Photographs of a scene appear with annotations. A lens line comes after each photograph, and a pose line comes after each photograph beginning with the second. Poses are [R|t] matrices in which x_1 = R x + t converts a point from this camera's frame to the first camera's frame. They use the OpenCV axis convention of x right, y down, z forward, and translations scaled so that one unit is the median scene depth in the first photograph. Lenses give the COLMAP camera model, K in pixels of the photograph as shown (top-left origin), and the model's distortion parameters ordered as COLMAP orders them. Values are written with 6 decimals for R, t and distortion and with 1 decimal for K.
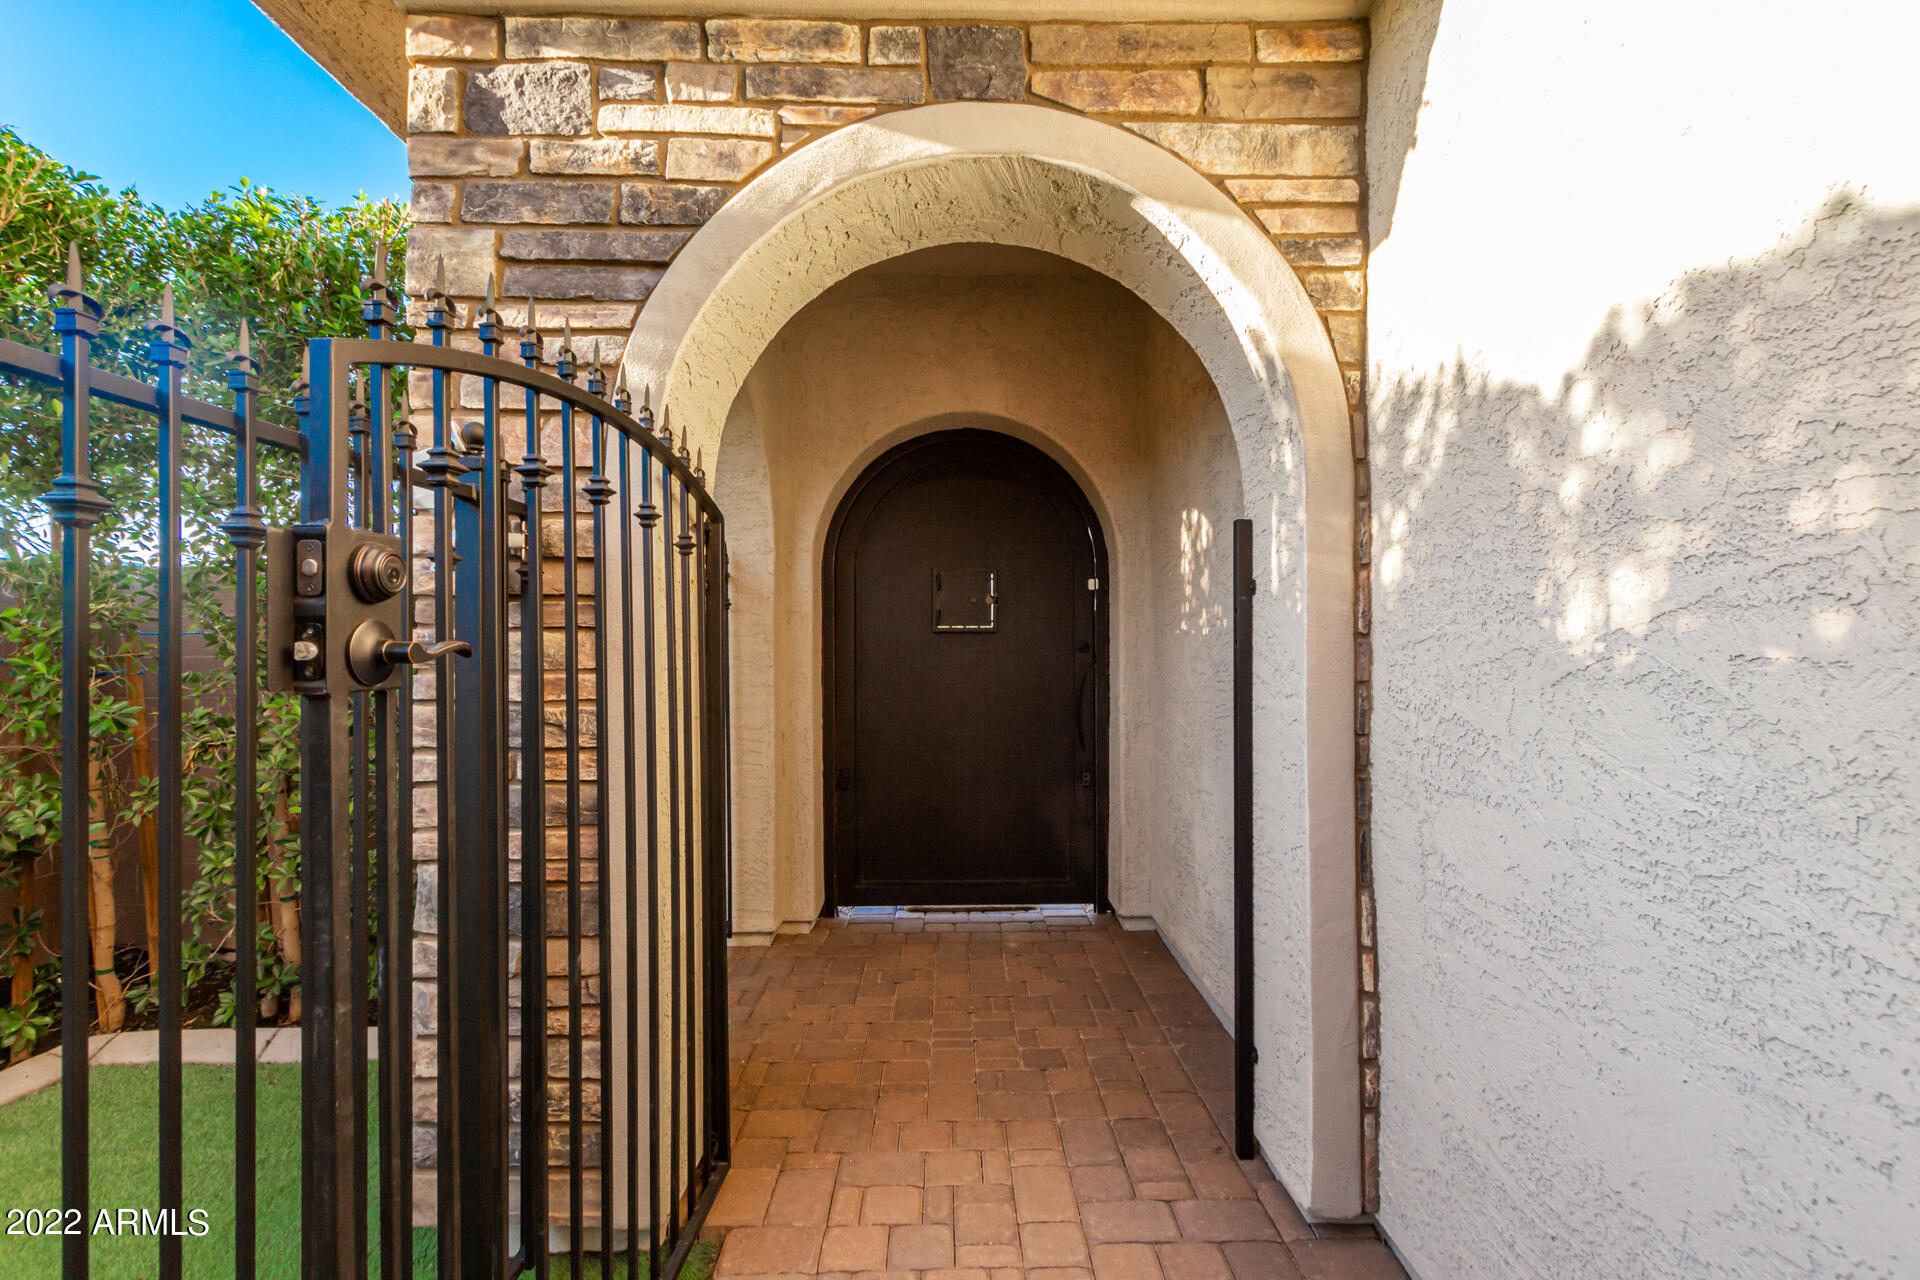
lens RADIAL K [[874.4, 0, 966.5], [0, 874.4, 643.8], [0, 0, 1]] dist [0.002570, 0.000229]
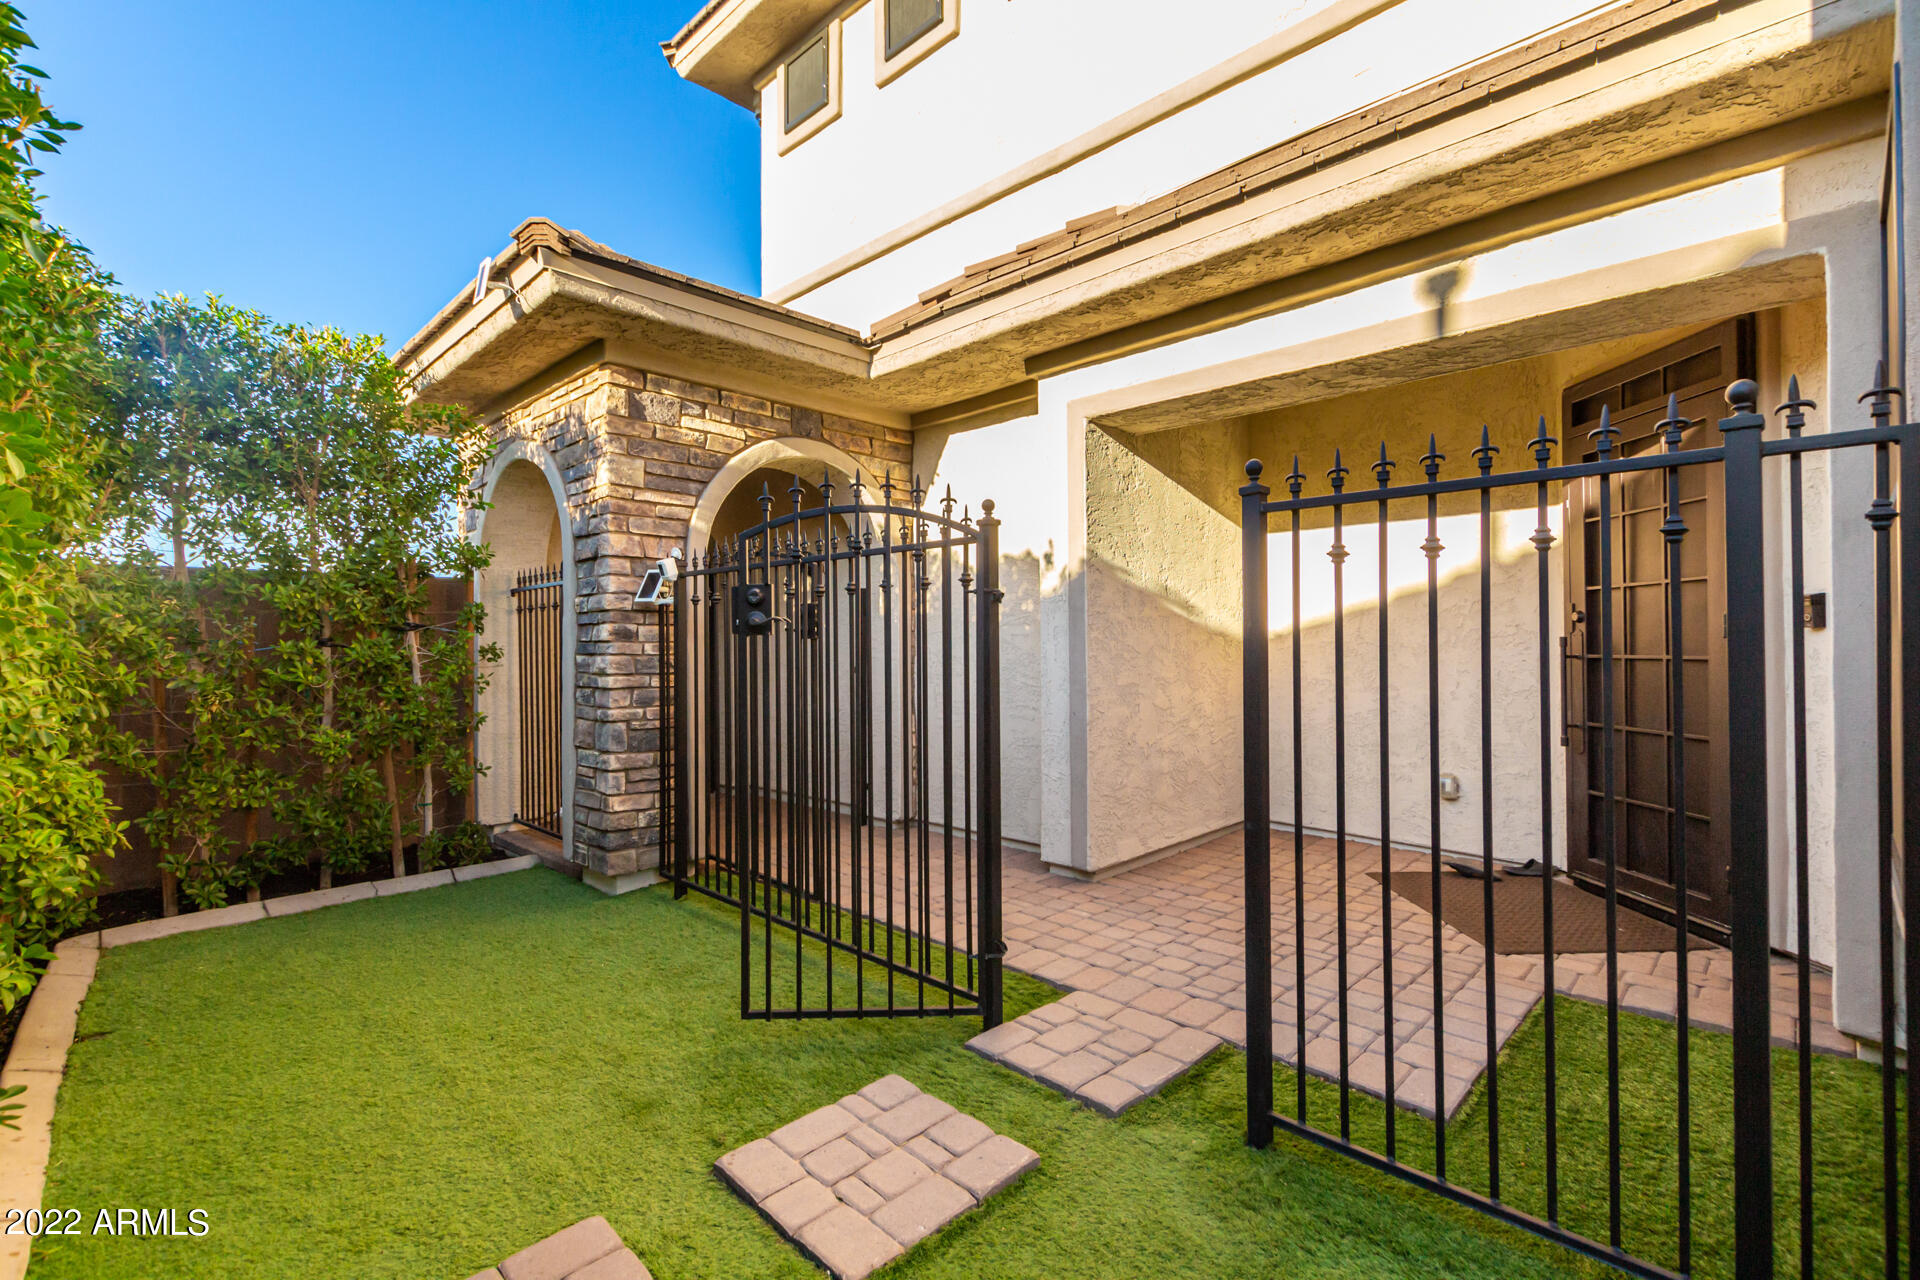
lens RADIAL K [[874.4, 0, 966.5], [0, 874.4, 643.8], [0, 0, 1]] dist [0.002570, 0.000229]
pose [[0.712368, 0.000635, 0.701806, -1.592372], [0.004826, 0.999972, -0.005803, 0.054108], [-0.701790, 0.007521, 0.712345, -1.341519]]
